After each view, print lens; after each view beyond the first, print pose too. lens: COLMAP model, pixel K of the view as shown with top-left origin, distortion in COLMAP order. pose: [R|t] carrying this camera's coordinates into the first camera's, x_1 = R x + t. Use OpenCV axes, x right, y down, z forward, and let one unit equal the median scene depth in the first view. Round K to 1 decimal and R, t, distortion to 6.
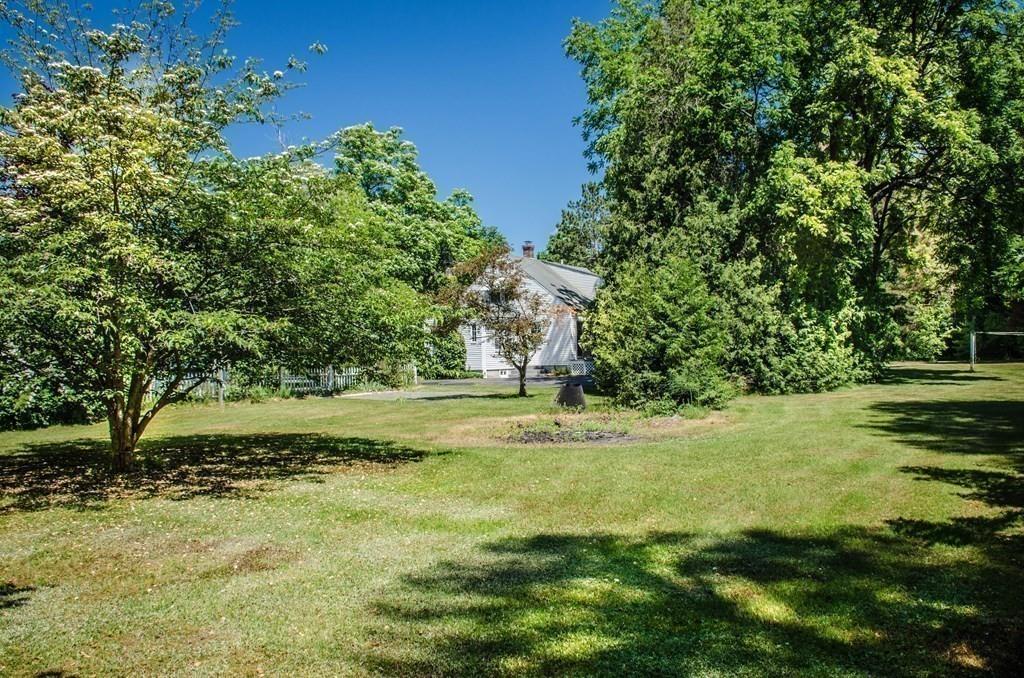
lens RADIAL K [[813.0, 0, 507.0], [0, 813.0, 347.6], [0, 0, 1]] dist [-0.156799, 0.109508]
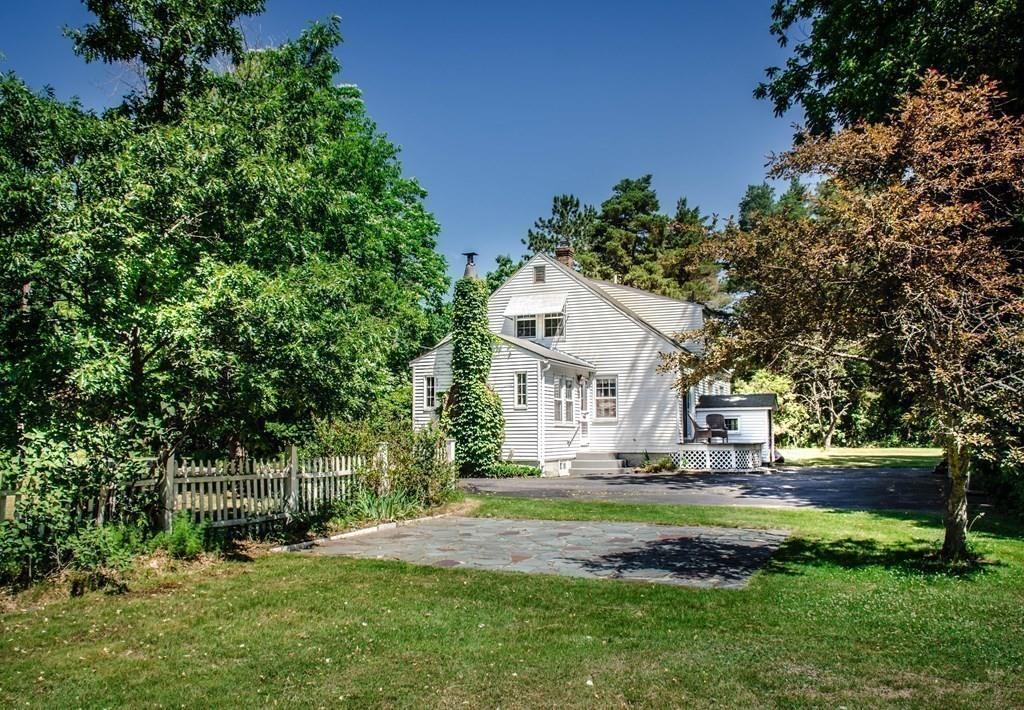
lens RADIAL K [[873.3, 0, 512.0], [0, 873.3, 355.0], [0, 0, 1]] dist [-0.116413, -0.003641]
pose [[0.981941, 0.035313, 0.185860, -0.146829], [-0.020196, 0.996377, -0.082613, 0.006599], [-0.188104, 0.077367, 0.979097, 0.441219]]
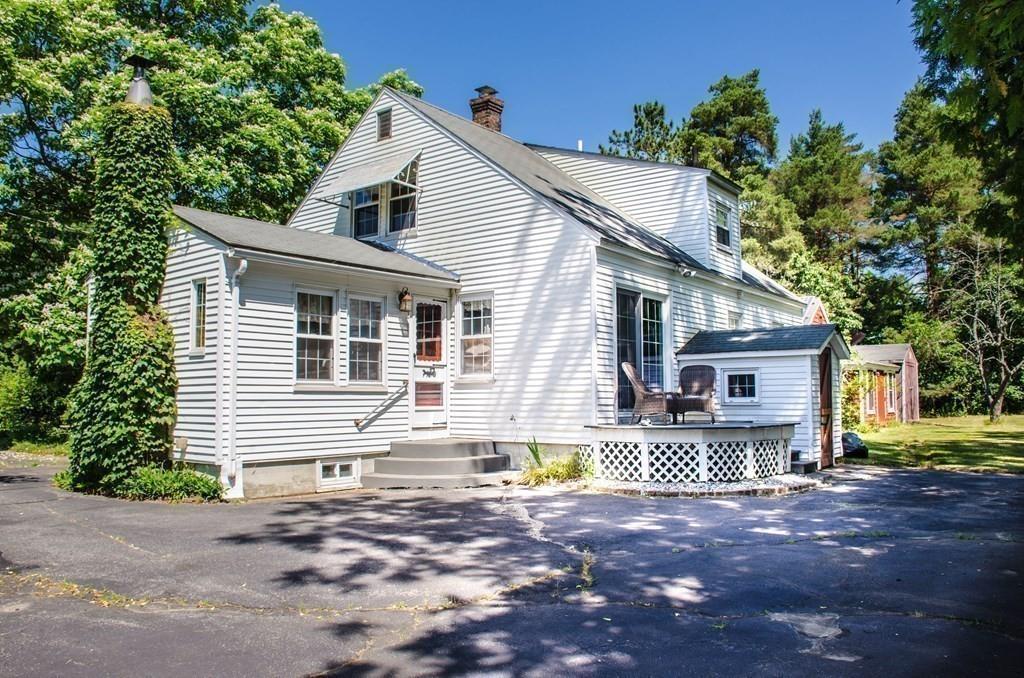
lens RADIAL K [[813.0, 0, 507.0], [0, 813.0, 347.6], [0, 0, 1]] dist [-0.156799, 0.109508]
pose [[0.998052, 0.010163, -0.061556, 0.067217], [-0.013153, 0.998743, -0.048364, 0.002951], [0.060988, 0.049080, 0.996931, 0.739800]]
